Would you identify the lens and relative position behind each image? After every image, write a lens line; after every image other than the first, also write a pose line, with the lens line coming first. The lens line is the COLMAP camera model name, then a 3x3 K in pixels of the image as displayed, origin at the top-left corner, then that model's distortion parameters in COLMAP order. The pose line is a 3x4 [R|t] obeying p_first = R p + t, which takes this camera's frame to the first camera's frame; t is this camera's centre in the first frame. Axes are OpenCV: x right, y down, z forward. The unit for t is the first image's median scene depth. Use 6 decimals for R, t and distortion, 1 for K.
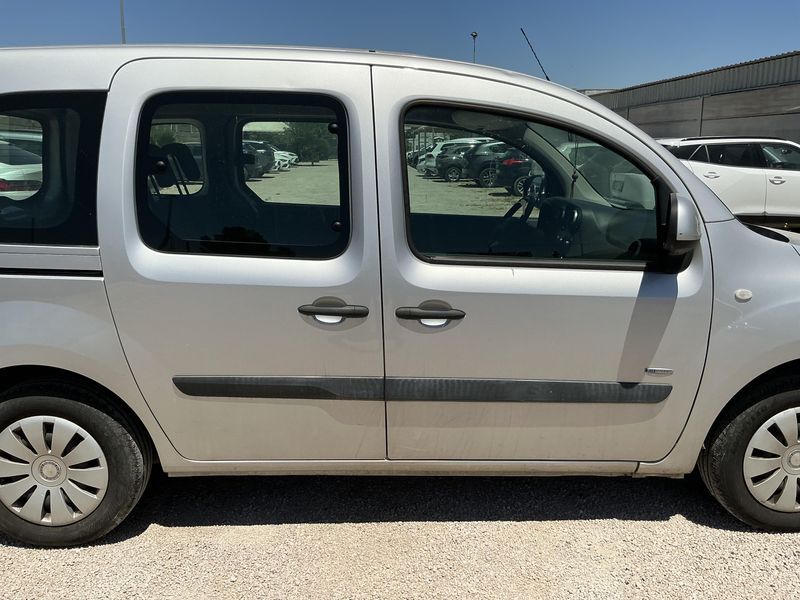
lens RADIAL K [[667.7, 0, 400.8], [0, 667.7, 295.4], [0, 0, 1]] dist [0.014987, -0.052358]
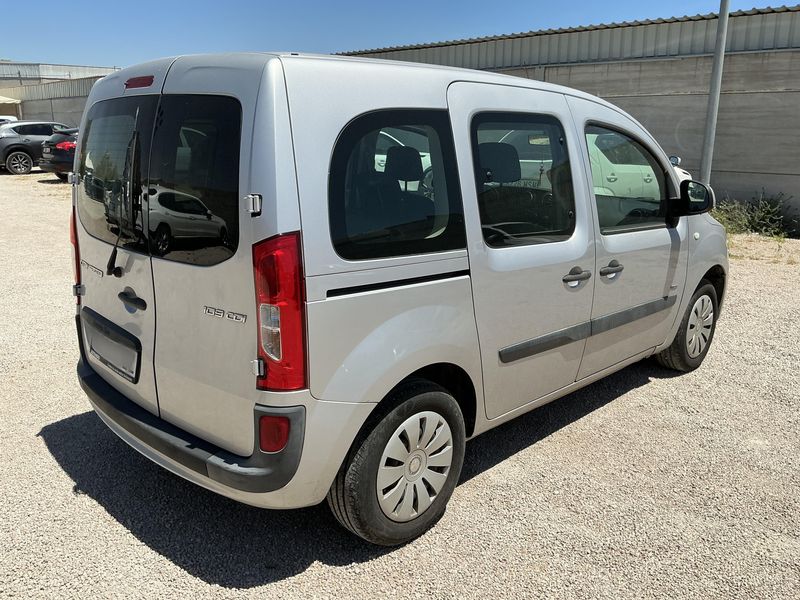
lens RADIAL K [[667.7, 0, 394.8], [0, 667.7, 303.9], [0, 0, 1]] dist [0.014987, -0.052358]
pose [[0.741728, -0.168617, 0.649159, -1.210507], [0.140239, 0.985478, 0.095738, -0.099772], [-0.655875, 0.020026, 0.754604, 0.209008]]
